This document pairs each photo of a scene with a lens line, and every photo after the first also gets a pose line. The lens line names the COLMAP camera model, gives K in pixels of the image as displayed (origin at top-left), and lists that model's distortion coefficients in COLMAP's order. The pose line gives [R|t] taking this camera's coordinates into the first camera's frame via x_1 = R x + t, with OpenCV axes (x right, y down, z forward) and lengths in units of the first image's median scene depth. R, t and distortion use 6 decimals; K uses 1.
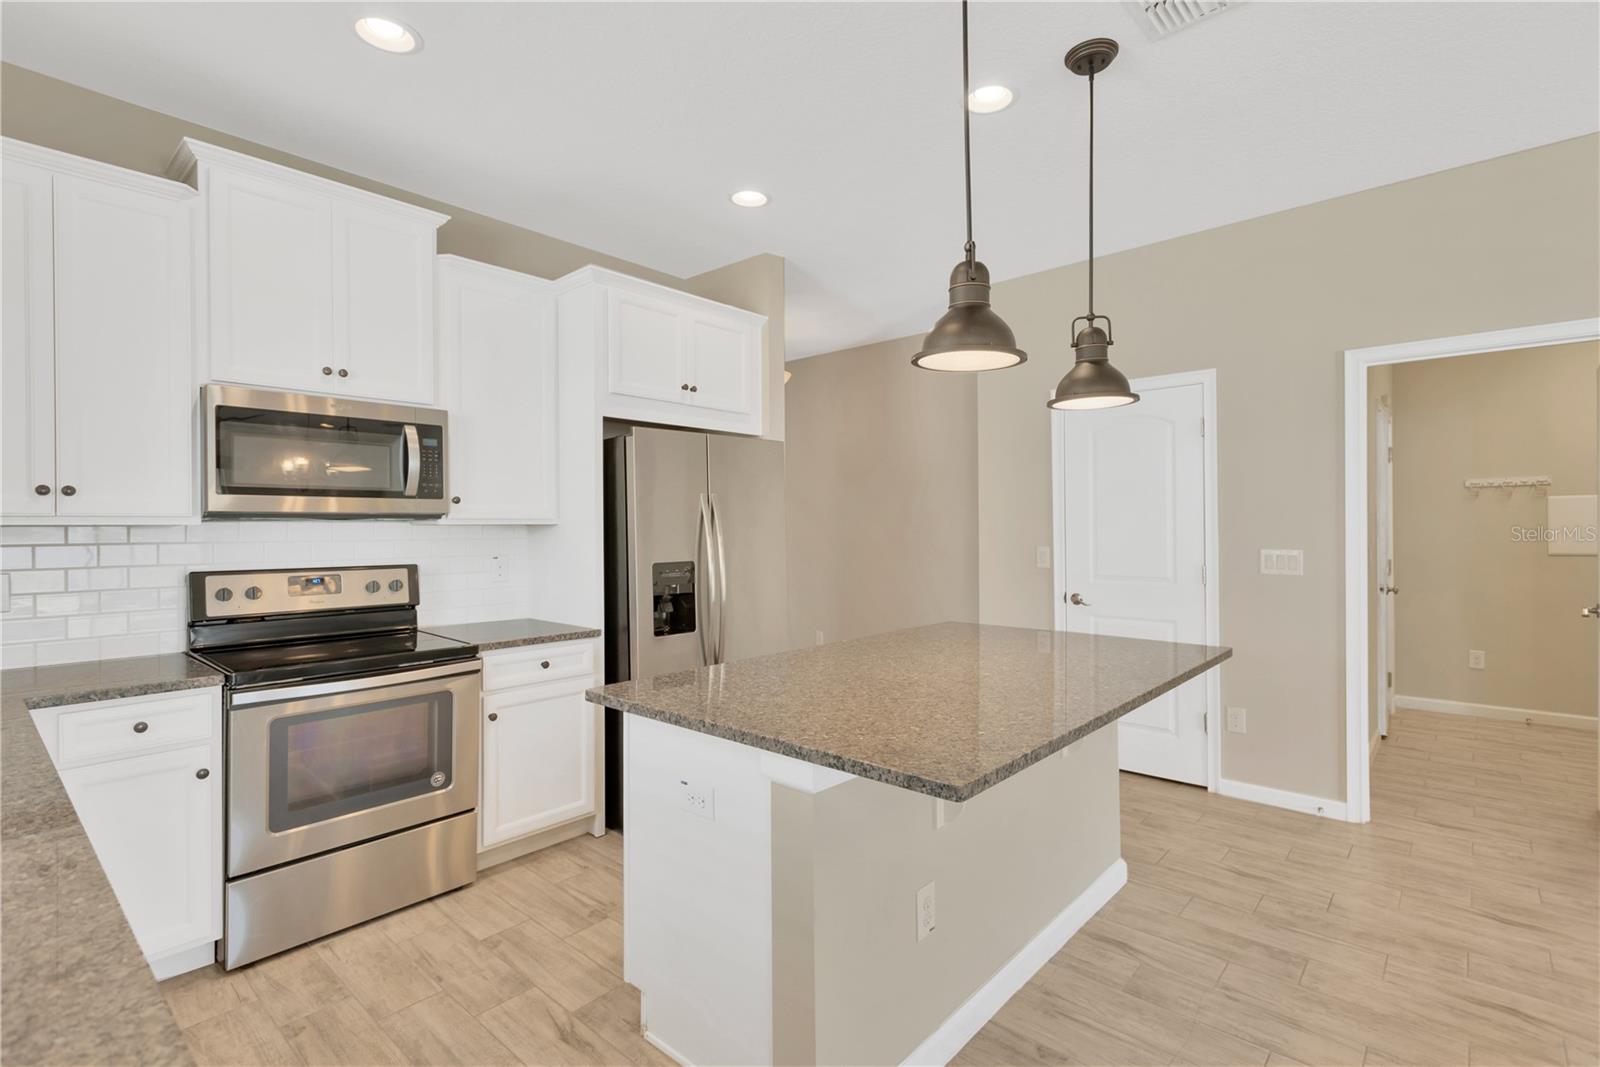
lens RADIAL K [[745.9, 0, 802.6], [0, 745.9, 531.1], [0, 0, 1]] dist [0.018471, -0.007207]
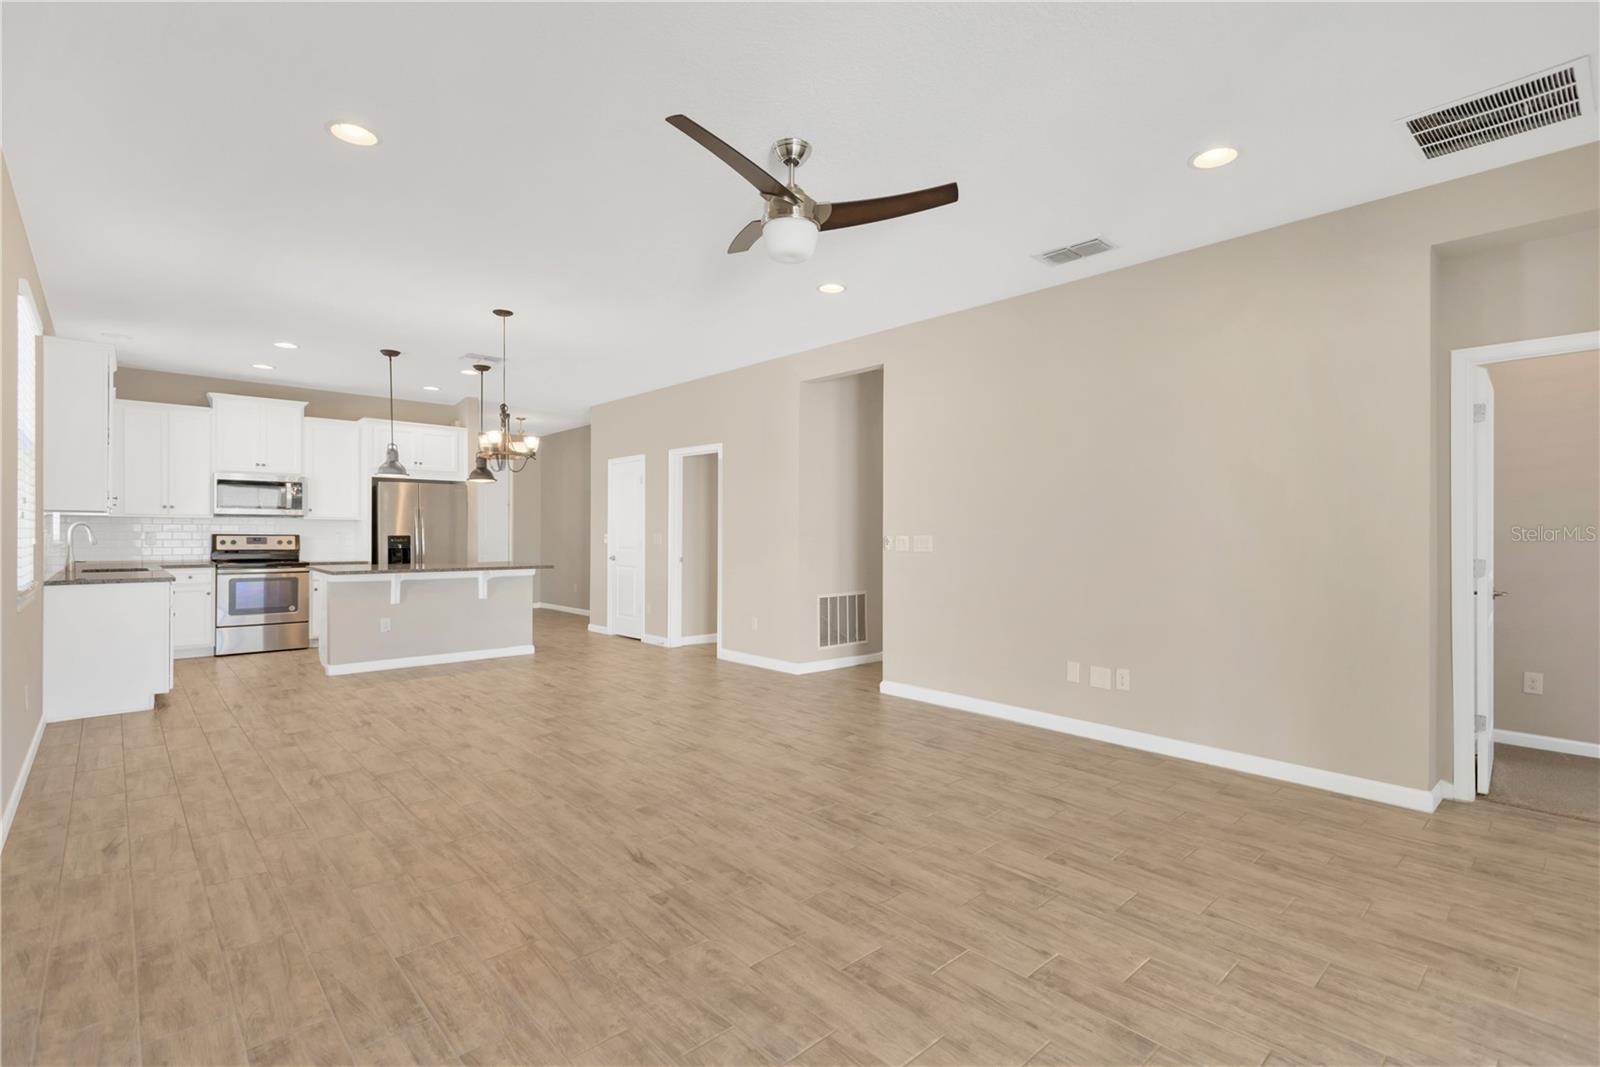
lens RADIAL K [[745.9, 0, 802.6], [0, 745.9, 531.1], [0, 0, 1]] dist [0.018471, -0.007207]
pose [[0.995379, 0.010458, -0.095450, 1.583291], [-0.010809, 0.999937, -0.003168, 0.023872], [0.095411, 0.004185, 0.995429, -1.529759]]
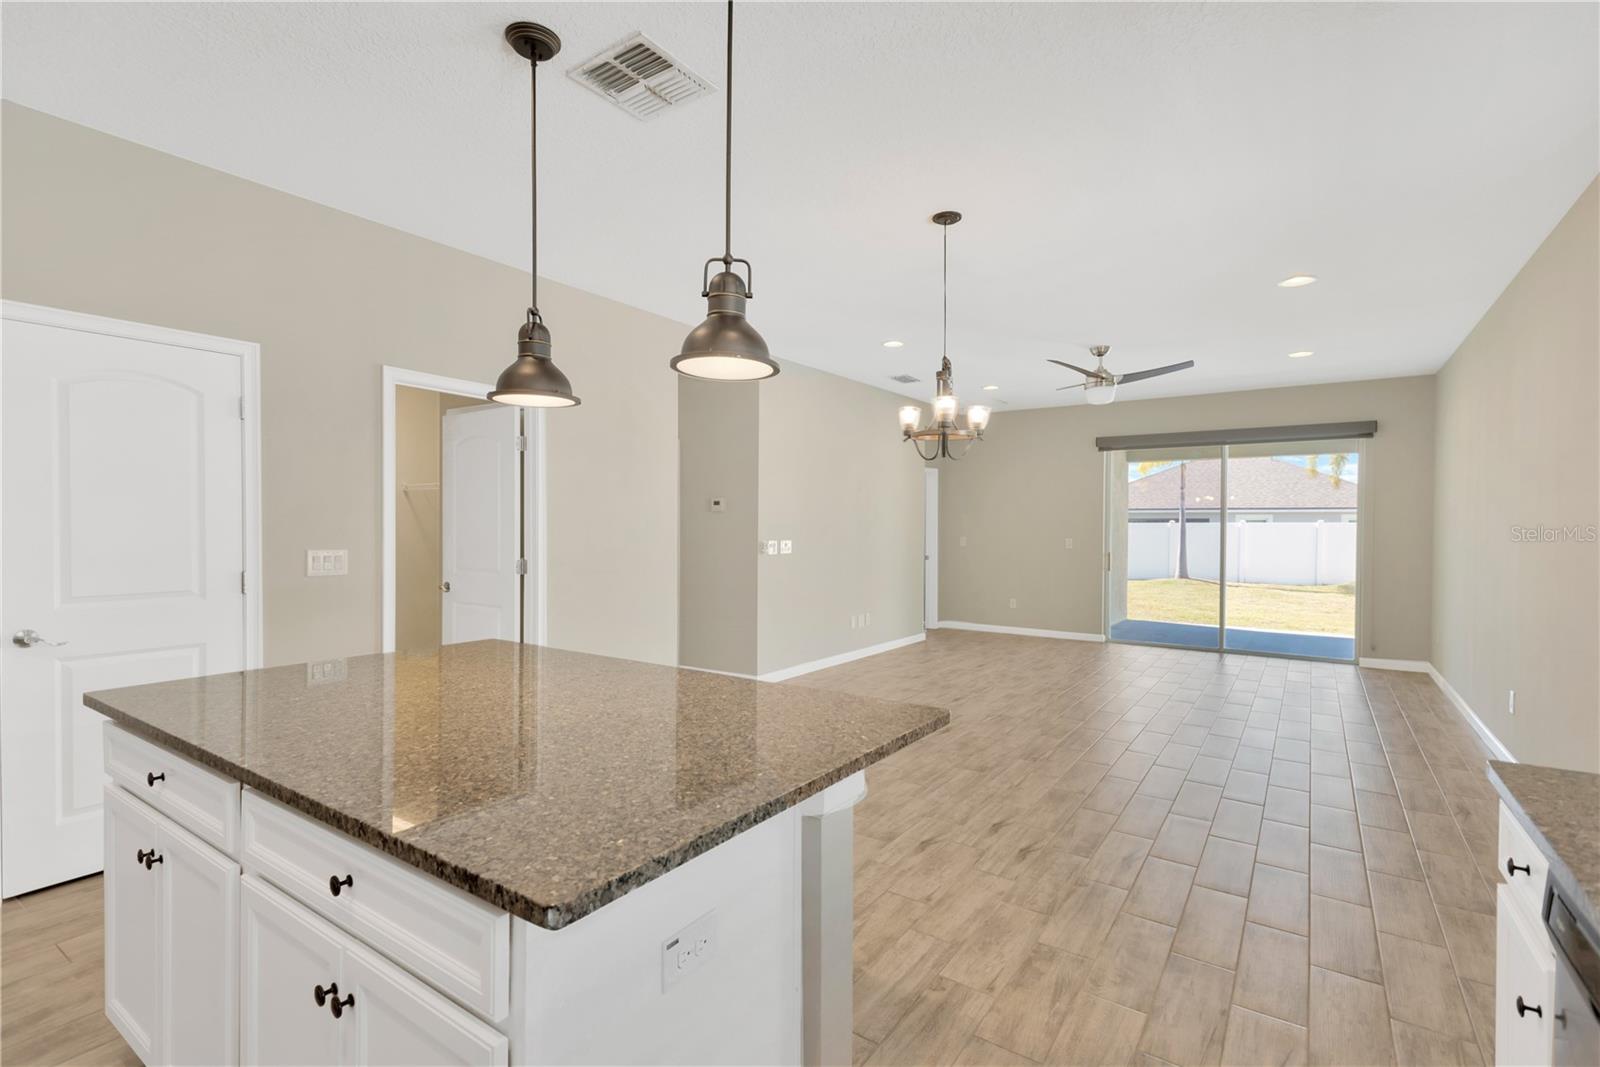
lens RADIAL K [[745.9, 0, 802.6], [0, 745.9, 531.1], [0, 0, 1]] dist [0.018471, -0.007207]
pose [[-0.131572, -0.004332, 0.991297, -0.507418], [-0.006059, 0.999975, 0.003566, -0.008631], [-0.991288, -0.005537, -0.131595, 0.617713]]
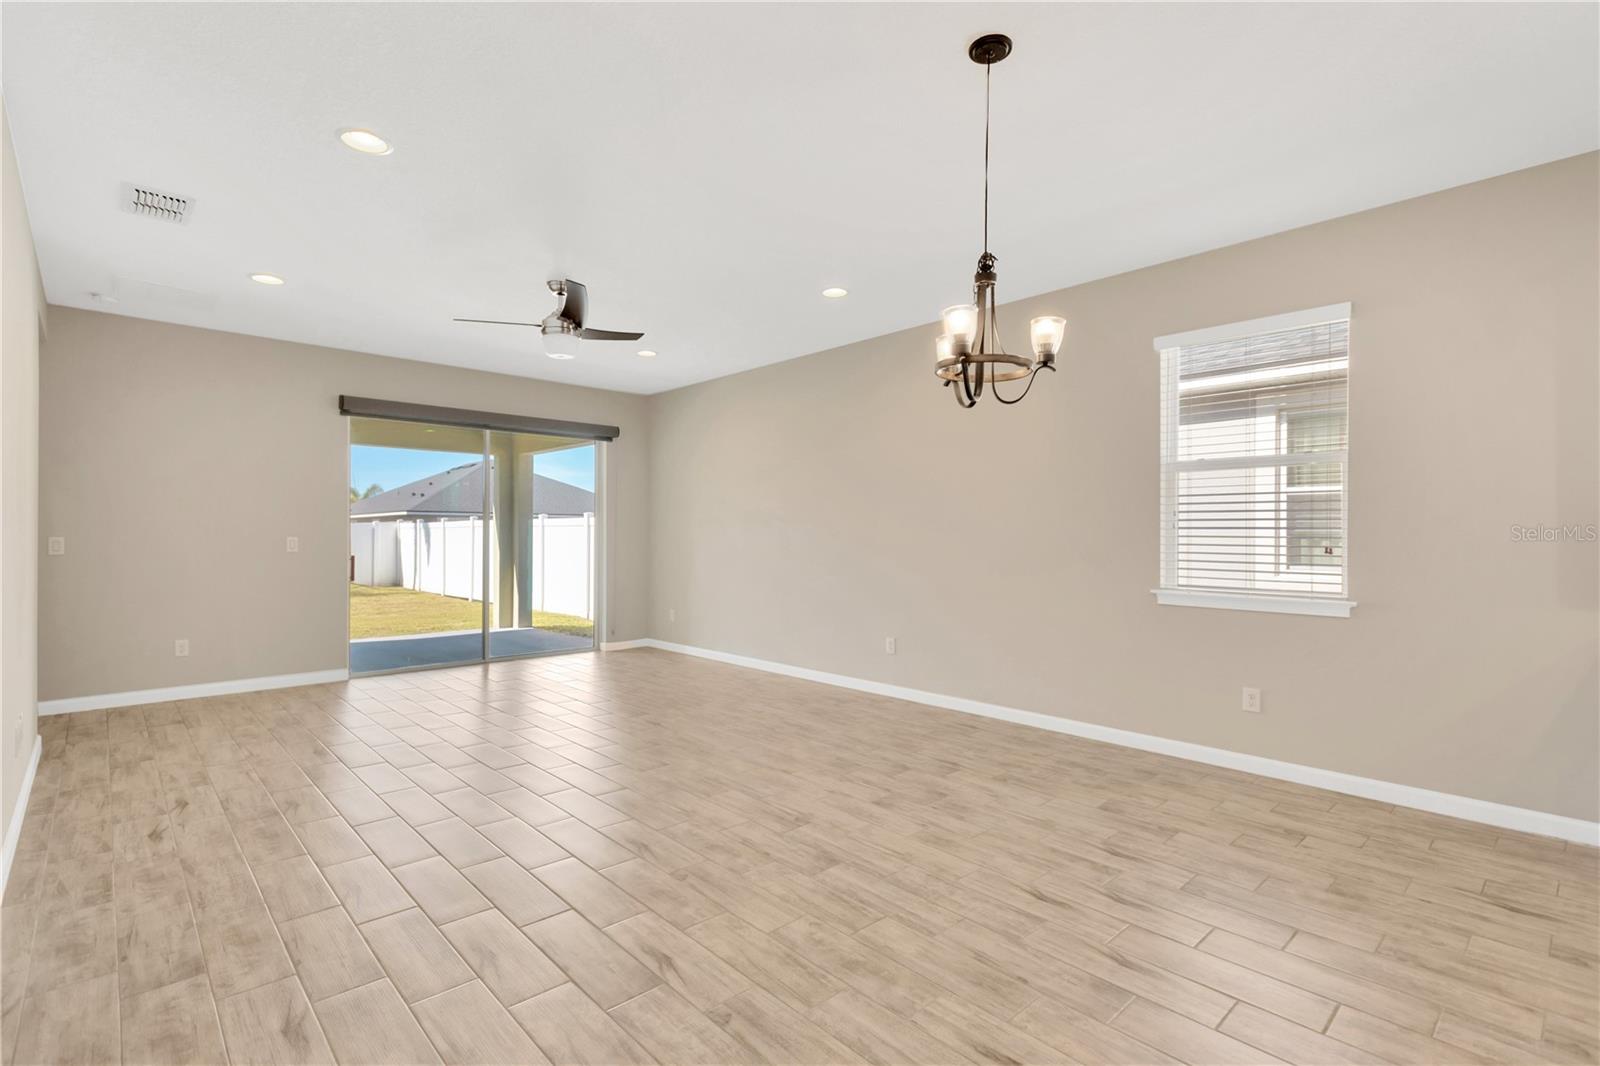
lens RADIAL K [[742.9, 0, 797.3], [0, 742.9, 527.1], [0, 0, 1]] dist [0.002209, 0.000447]
pose [[-0.995332, 0.004171, 0.096418, 0.803867], [0.003057, 0.999927, -0.011699, 0.025878], [-0.096460, -0.011350, -0.995272, 1.061979]]
